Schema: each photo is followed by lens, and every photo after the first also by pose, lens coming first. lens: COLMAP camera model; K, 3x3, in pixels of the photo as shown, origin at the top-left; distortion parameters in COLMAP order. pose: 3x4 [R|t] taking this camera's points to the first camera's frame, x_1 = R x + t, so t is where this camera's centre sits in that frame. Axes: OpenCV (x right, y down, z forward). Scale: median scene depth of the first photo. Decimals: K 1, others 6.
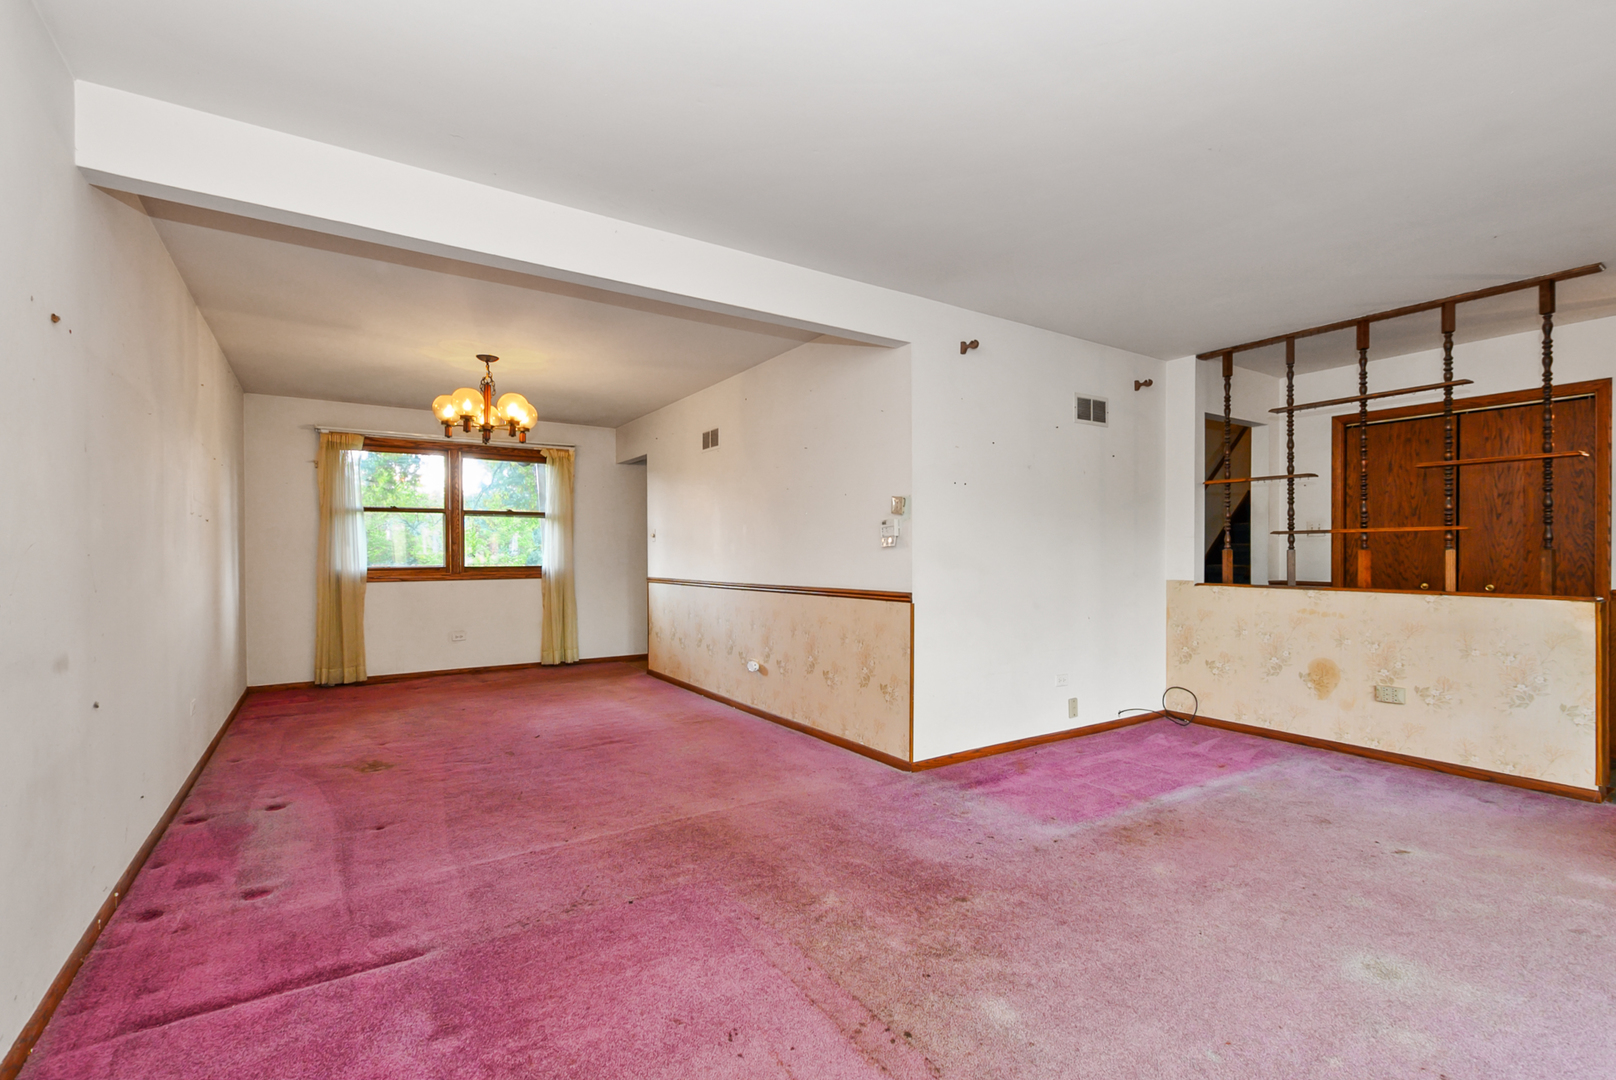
lens RADIAL K [[734.9, 0, 808.8], [0, 734.9, 561.0], [0, 0, 1]] dist [0.019540, -0.007755]
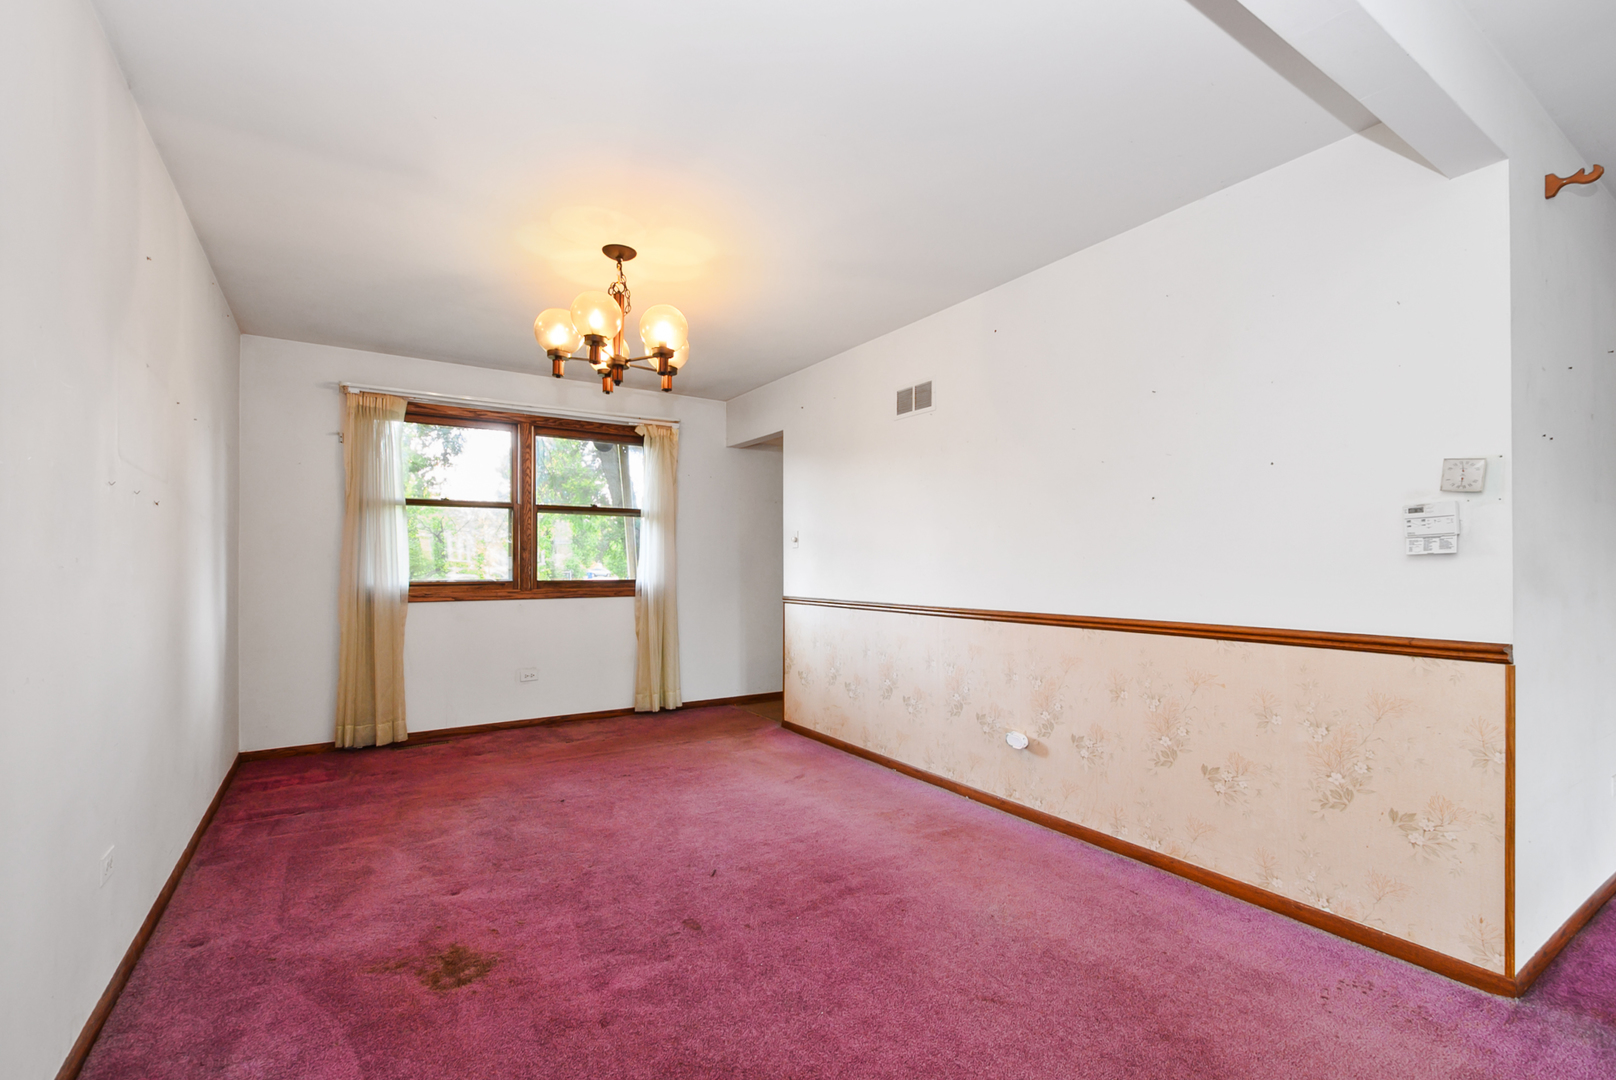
lens RADIAL K [[720.8, 0, 814.3], [0, 720.8, 561.3], [0, 0, 1]] dist [0.013703, -0.006443]
pose [[0.999989, 0.003953, 0.002539, -0.261417], [-0.003919, 0.999905, -0.013211, -0.004589], [-0.002591, 0.013201, 0.999910, 0.375253]]
